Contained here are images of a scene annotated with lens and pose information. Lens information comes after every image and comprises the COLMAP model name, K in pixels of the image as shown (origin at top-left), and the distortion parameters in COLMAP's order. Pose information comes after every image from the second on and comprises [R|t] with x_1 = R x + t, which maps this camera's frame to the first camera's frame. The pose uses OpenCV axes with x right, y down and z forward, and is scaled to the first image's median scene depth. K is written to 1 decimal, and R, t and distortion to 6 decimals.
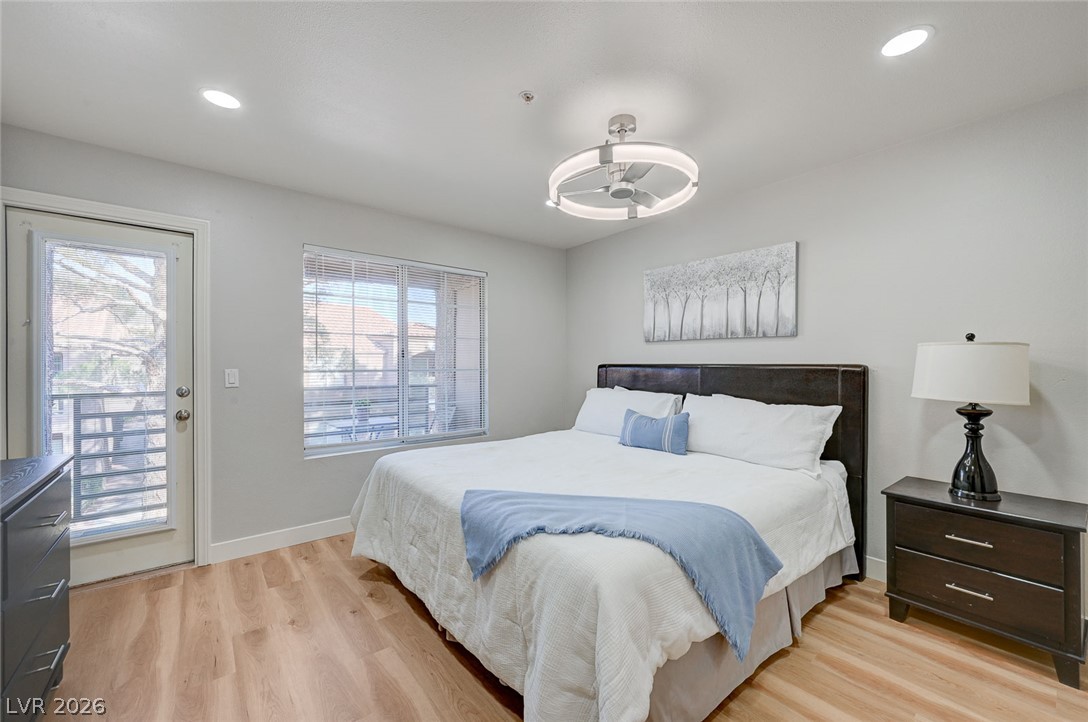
lens RADIAL K [[433.1, 0, 553.6], [0, 433.1, 362.2], [0, 0, 1]] dist [0.000916, 0.000132]
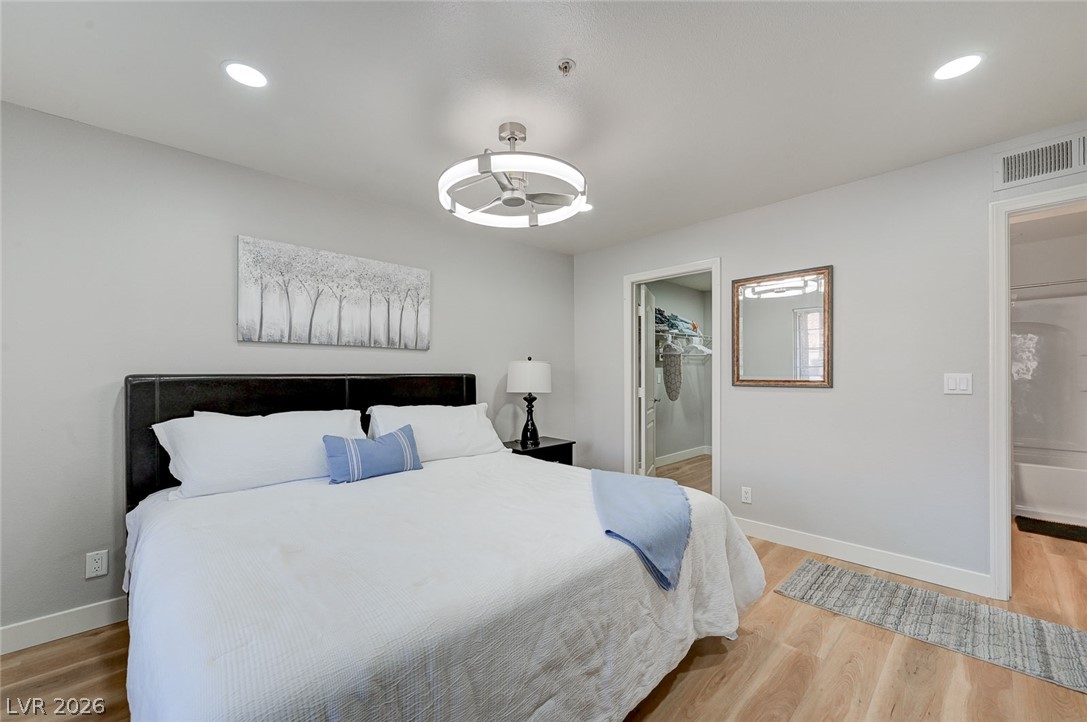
lens RADIAL K [[428.5, 0, 546.4], [0, 428.5, 368.5], [0, 0, 1]] dist [-0.001205, -0.000023]
pose [[-0.079115, 0.013145, 0.996779, -0.597542], [0.003070, 0.999912, -0.012943, 0.006225], [-0.996861, 0.002036, -0.079148, 0.720397]]
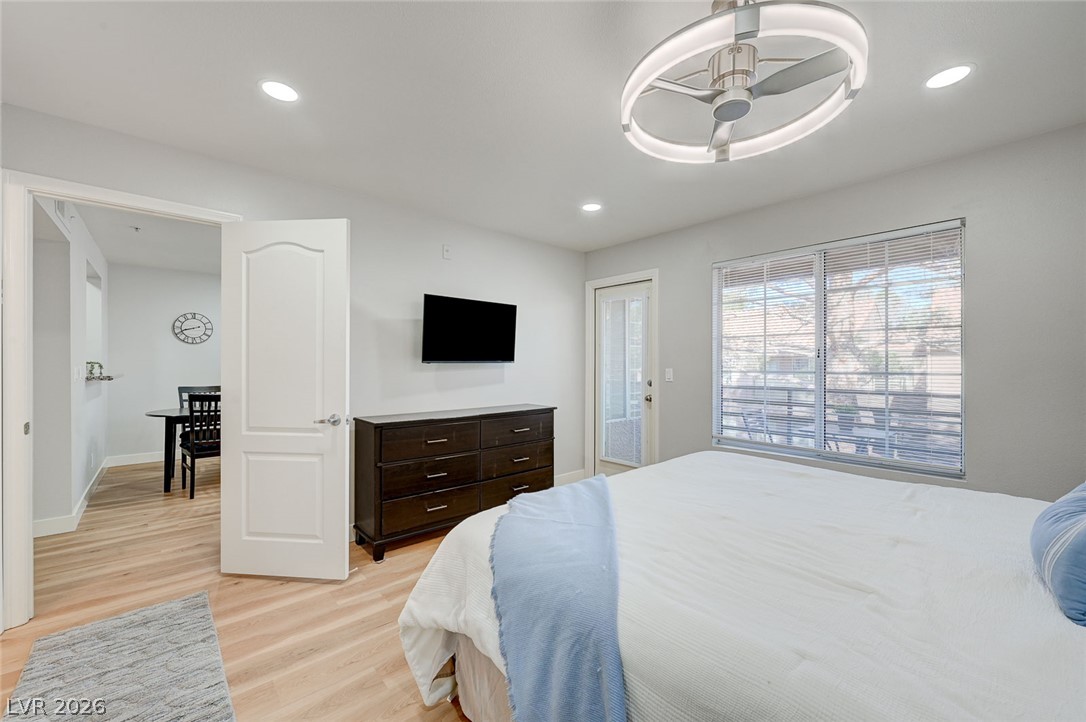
lens RADIAL K [[435.9, 0, 543.0], [0, 435.9, 361.0], [0, 0, 1]] dist [0.000839, 0.000094]
pose [[0.042377, -0.002379, -0.999099, 0.251295], [-0.000909, 0.999997, -0.002419, -0.001009], [0.999101, 0.001010, 0.042375, 0.207974]]
